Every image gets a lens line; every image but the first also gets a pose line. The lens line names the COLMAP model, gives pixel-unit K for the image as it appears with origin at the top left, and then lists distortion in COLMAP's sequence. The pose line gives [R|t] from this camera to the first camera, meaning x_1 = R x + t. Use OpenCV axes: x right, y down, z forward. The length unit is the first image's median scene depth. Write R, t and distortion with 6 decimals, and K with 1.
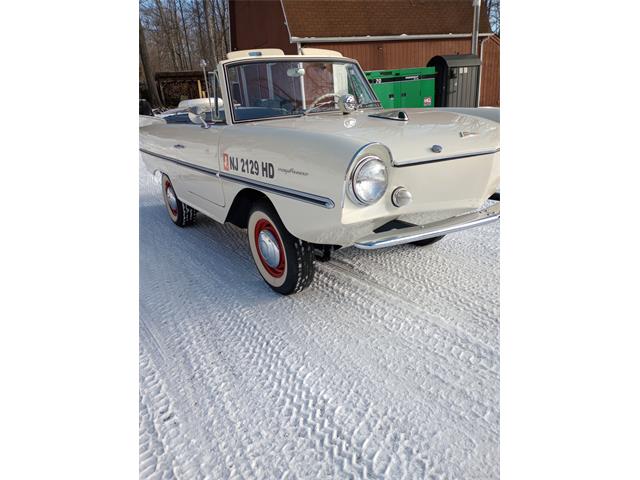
lens RADIAL K [[404.6, 0, 319.6], [0, 404.6, 240.6], [0, 0, 1]] dist [0.030918, -0.024473]
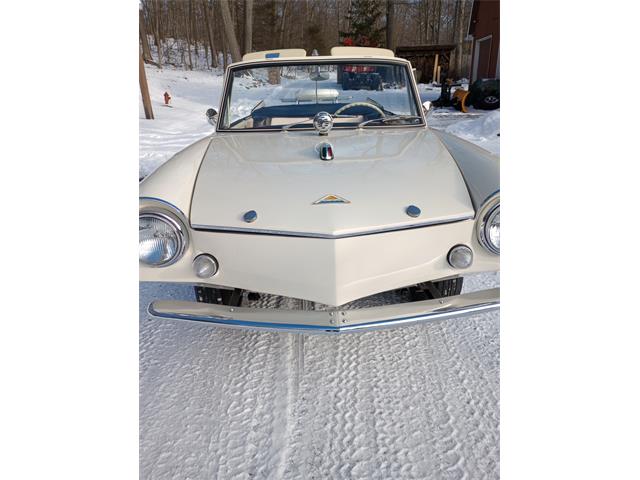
lens RADIAL K [[404.6, 0, 318.5], [0, 404.6, 238.3], [0, 0, 1]] dist [0.030918, -0.024473]
pose [[0.836485, 0.240358, -0.492465, 0.538494], [-0.213316, 0.970612, 0.111397, -0.209298], [0.504767, 0.011869, 0.863174, 0.307336]]
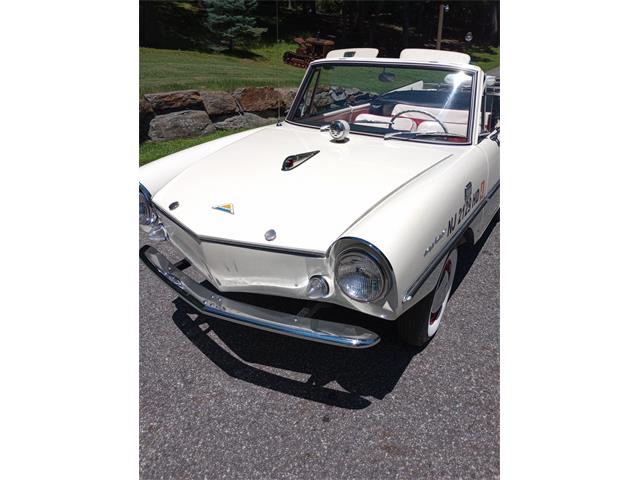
lens RADIAL K [[404.6, 0, 318.0], [0, 404.6, 233.7], [0, 0, 1]] dist [0.030918, -0.024473]
pose [[0.391096, 0.461187, -0.796461, 0.878773], [-0.338316, 0.876841, 0.341603, -0.441488], [0.855912, 0.135856, 0.498956, 0.581532]]
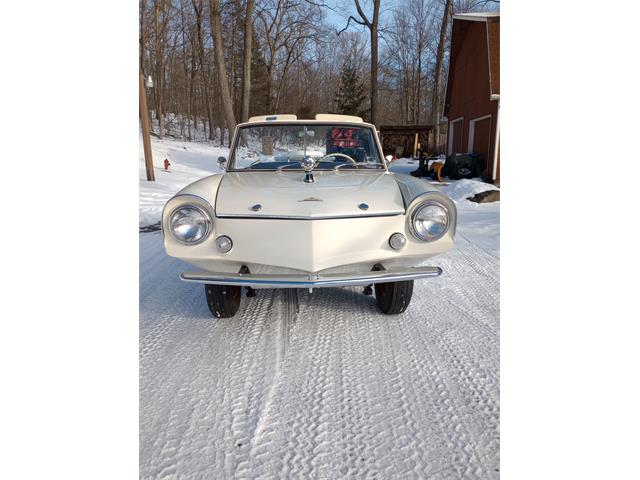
lens RADIAL K [[404.6, 0, 319.6], [0, 404.6, 235.0], [0, 0, 1]] dist [0.030918, -0.024473]
pose [[0.848781, 0.166073, -0.501986, 0.710933], [-0.229164, 0.971134, -0.066200, -0.084437], [0.476502, 0.171227, 0.862338, 0.098252]]
